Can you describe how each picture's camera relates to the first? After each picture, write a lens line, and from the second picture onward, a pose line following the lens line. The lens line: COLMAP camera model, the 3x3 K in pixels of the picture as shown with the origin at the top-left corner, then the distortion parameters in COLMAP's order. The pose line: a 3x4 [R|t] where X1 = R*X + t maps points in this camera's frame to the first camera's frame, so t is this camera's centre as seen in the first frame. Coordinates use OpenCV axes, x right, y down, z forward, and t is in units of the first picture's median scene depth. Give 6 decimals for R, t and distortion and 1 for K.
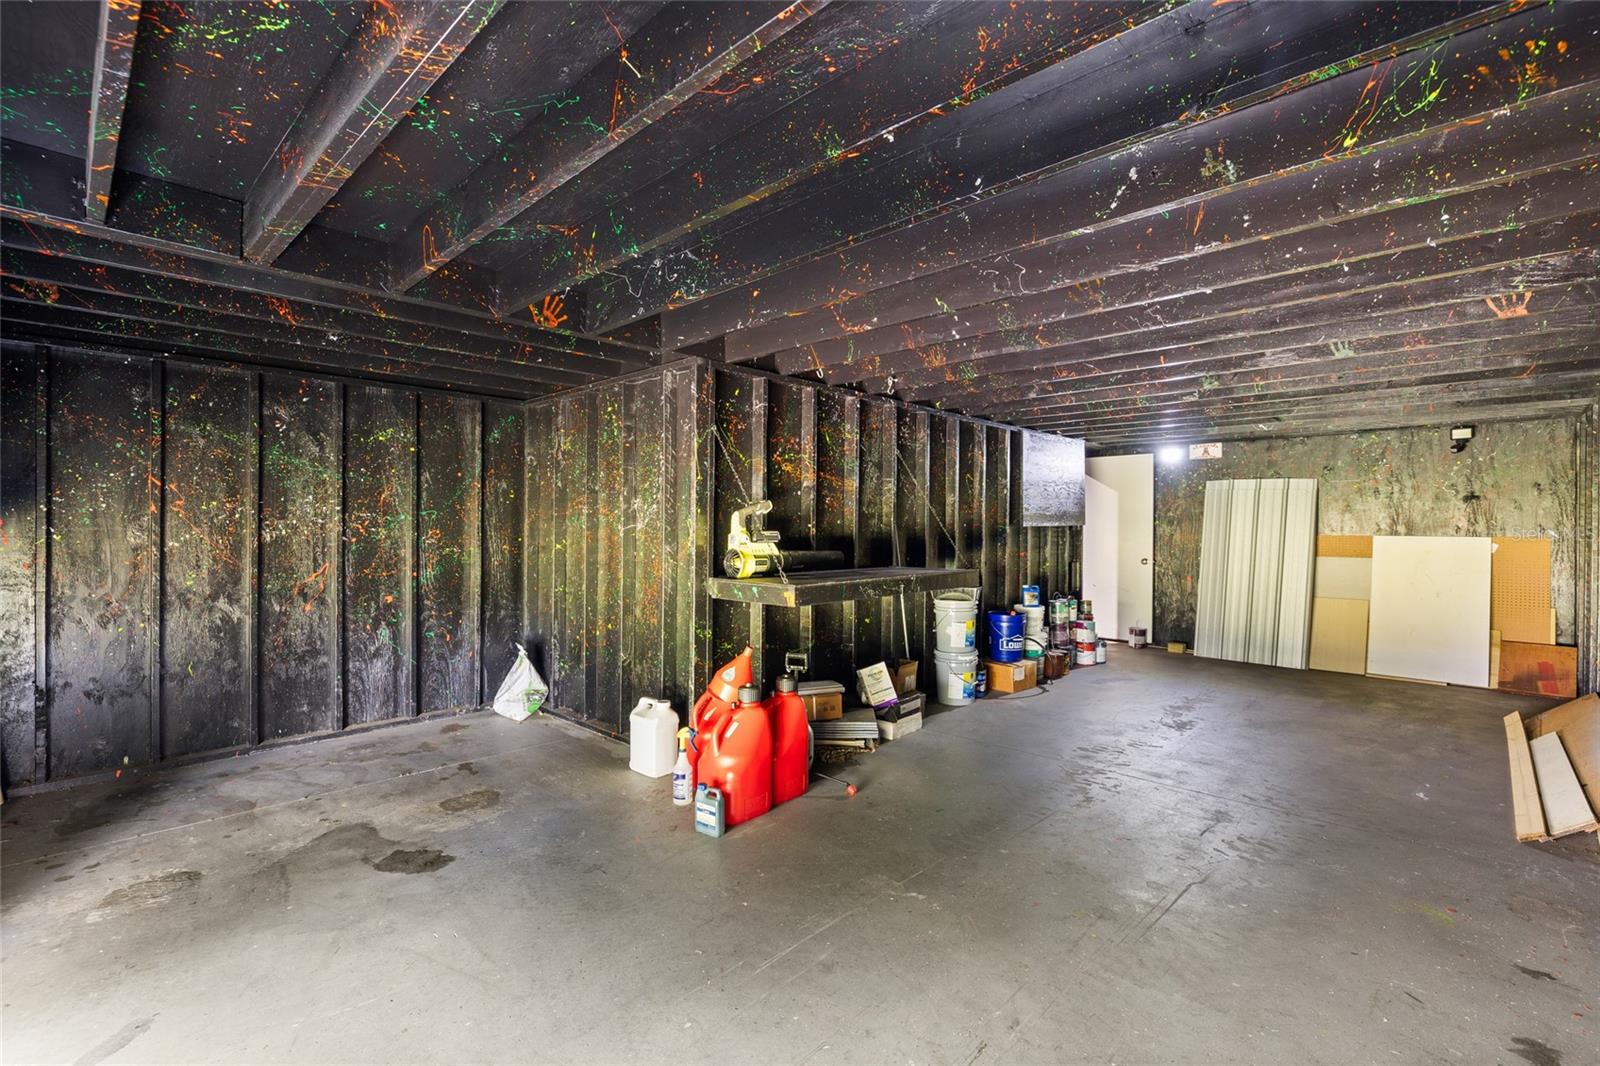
lens RADIAL K [[722.0, 0, 794.2], [0, 722.0, 536.6], [0, 0, 1]] dist [0.002880, 0.000031]
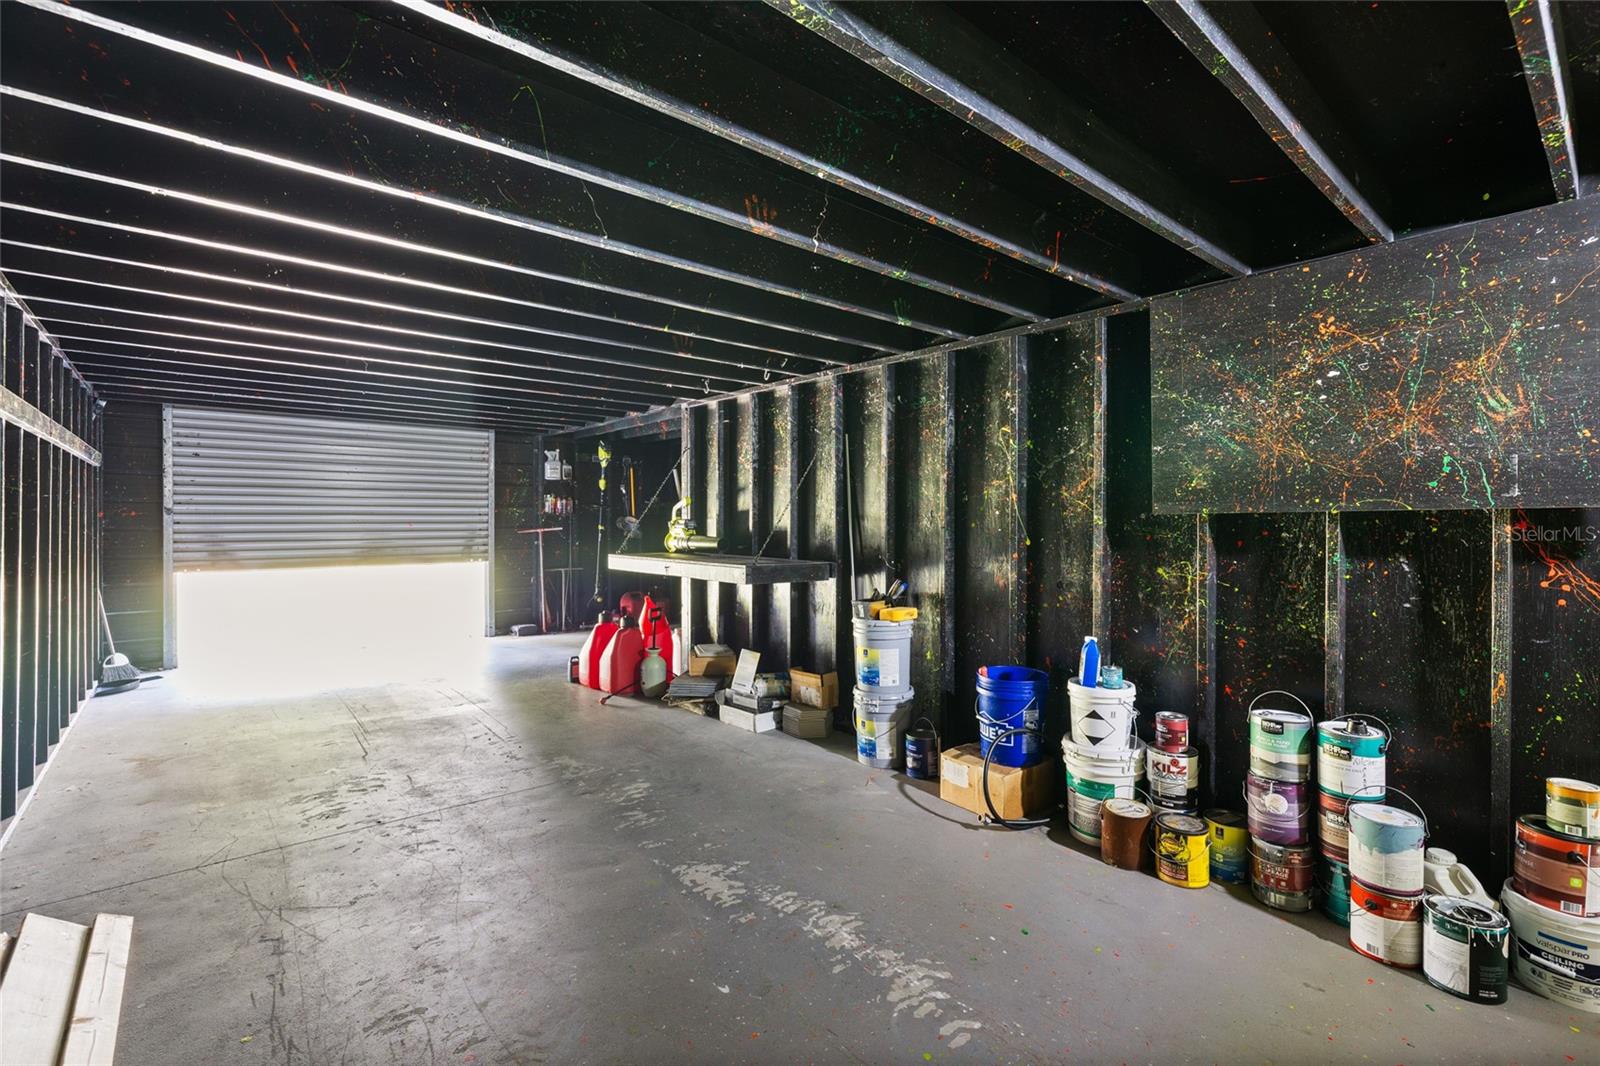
lens RADIAL K [[722.0, 0, 795.6], [0, 722.0, 521.1], [0, 0, 1]] dist [0.002880, 0.000031]
pose [[-0.101626, 0.004720, -0.994811, 1.621439], [-0.024080, 0.999684, 0.007203, -0.019899], [0.994531, 0.024687, -0.101480, 1.693832]]
